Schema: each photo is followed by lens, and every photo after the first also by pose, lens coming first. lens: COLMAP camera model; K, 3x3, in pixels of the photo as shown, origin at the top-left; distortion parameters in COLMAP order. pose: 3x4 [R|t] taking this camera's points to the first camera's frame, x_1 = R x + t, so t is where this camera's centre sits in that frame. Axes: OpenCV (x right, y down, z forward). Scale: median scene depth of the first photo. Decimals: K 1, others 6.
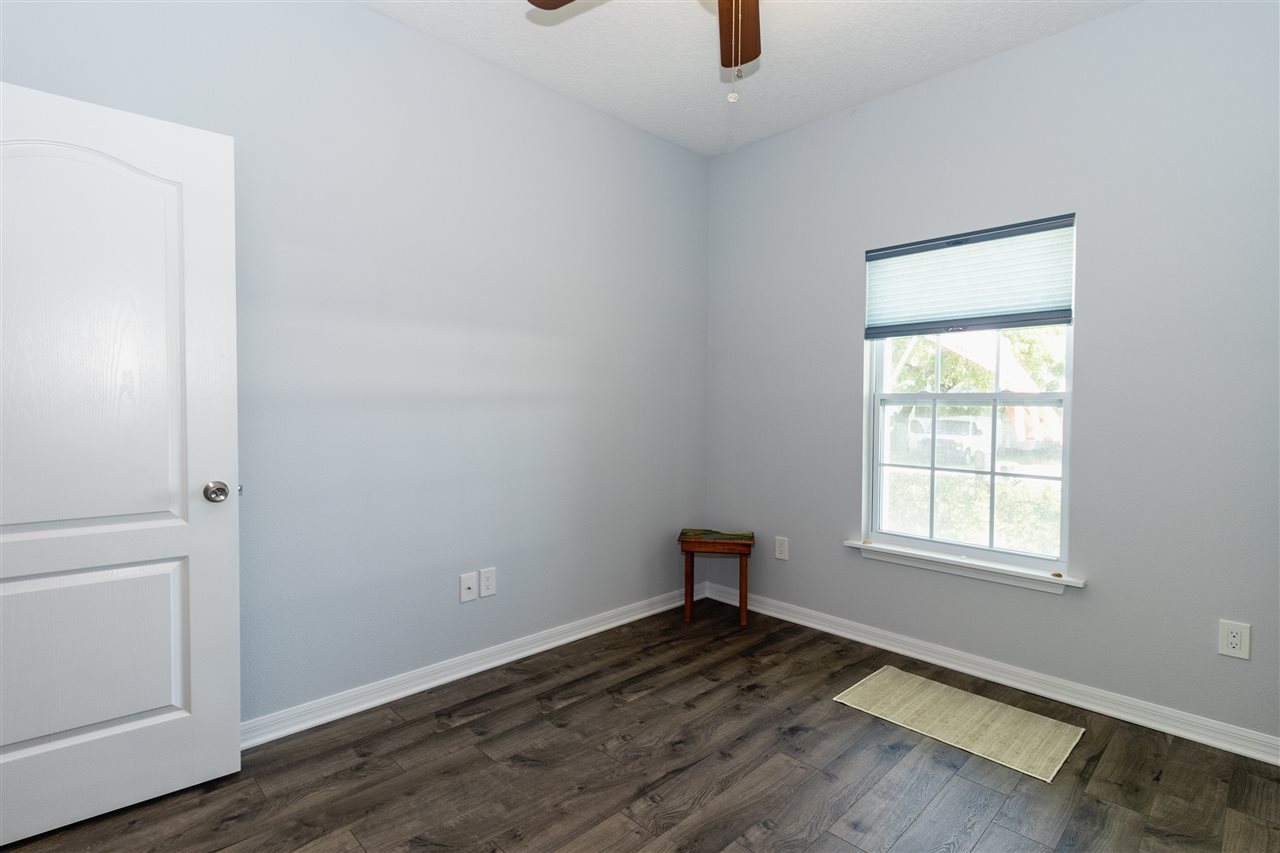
lens RADIAL K [[613.0, 0, 639.2], [0, 613.0, 424.7], [0, 0, 1]] dist [0.001261, 0.001659]
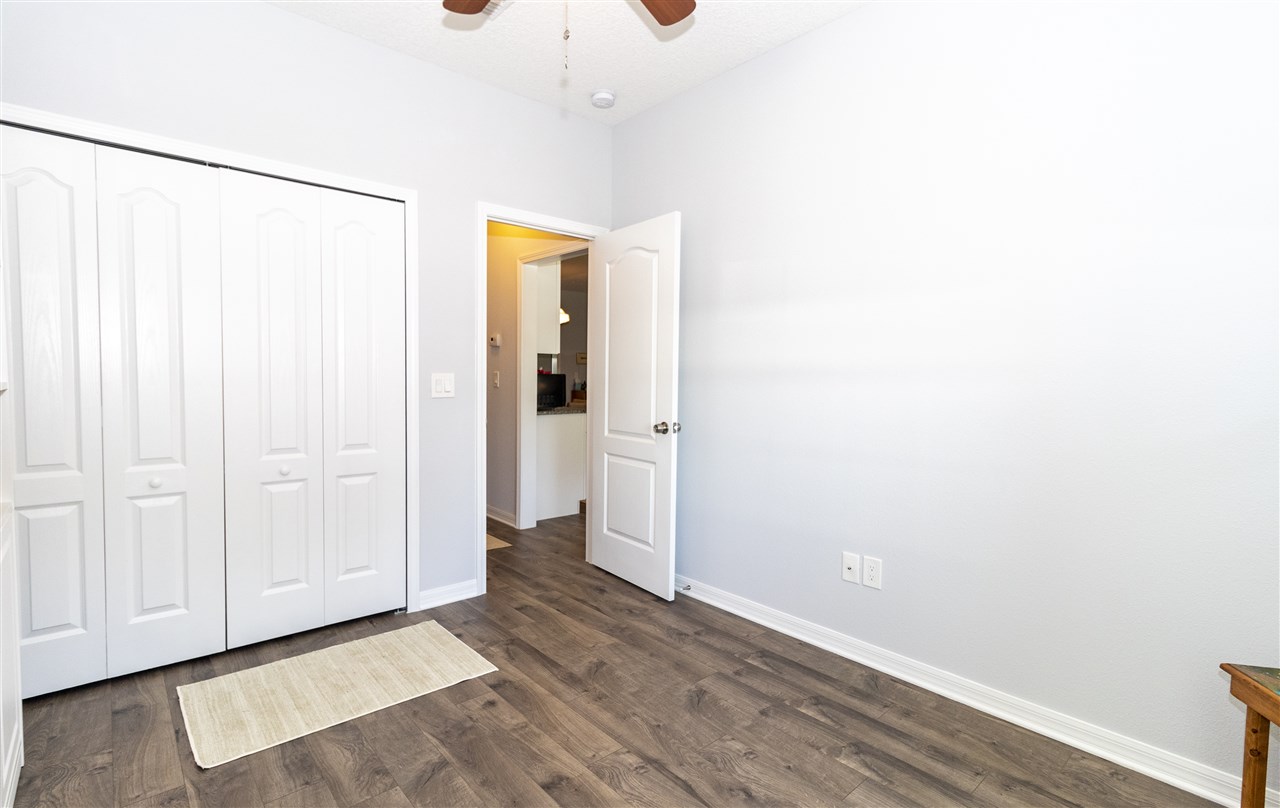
lens RADIAL K [[610.5, 0, 640.5], [0, 610.5, 403.2], [0, 0, 1]] dist [0.000192, -0.000533]
pose [[-0.048448, 0.040293, -0.998013, 0.792337], [-0.043804, 0.998139, 0.042424, -0.022916], [0.997865, 0.045773, -0.046593, 0.809597]]
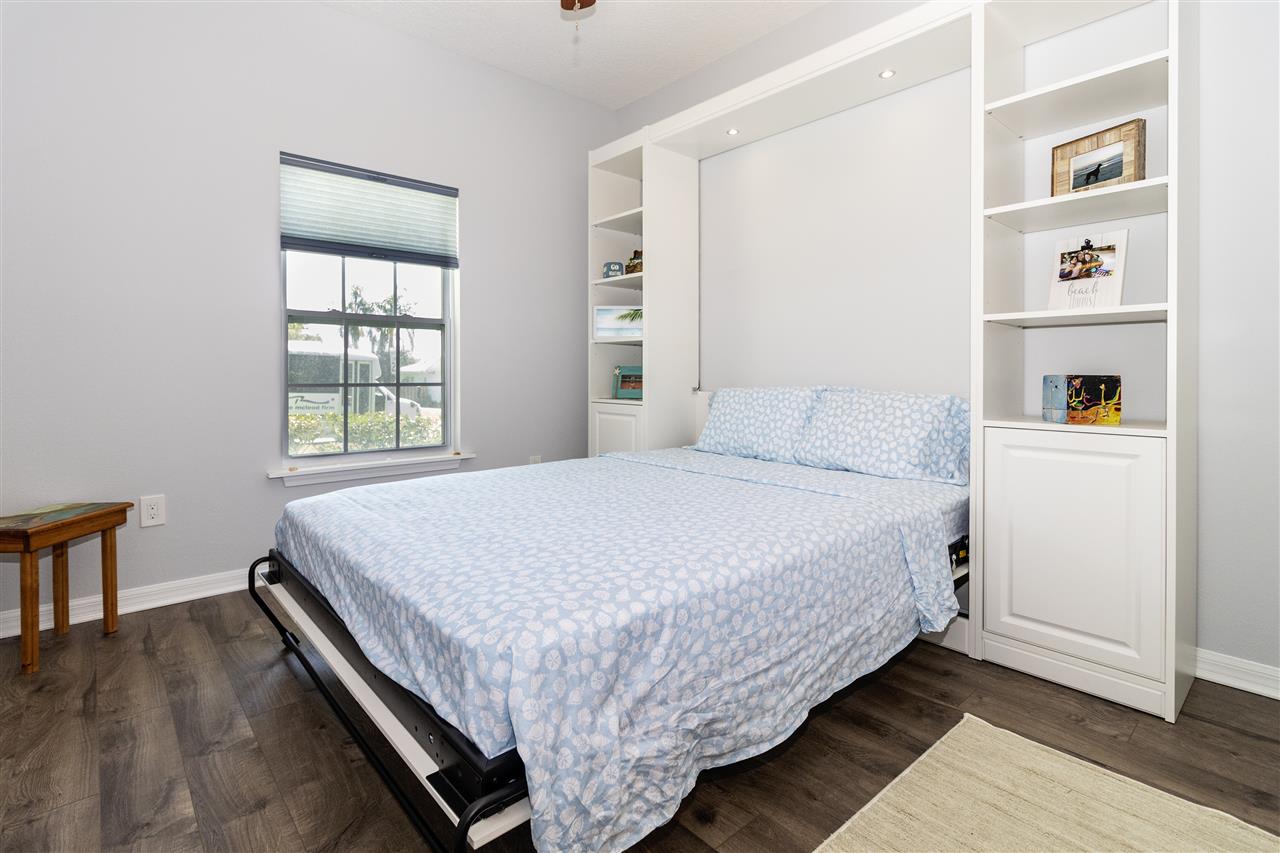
lens RADIAL K [[613.0, 0, 615.9], [0, 613.0, 376.0], [0, 0, 1]] dist [0.001261, 0.001659]
pose [[0.069134, -0.010436, 0.997553, -0.674445], [0.031979, 0.999455, 0.008240, 0.079281], [-0.997095, 0.031331, 0.069430, 0.586569]]
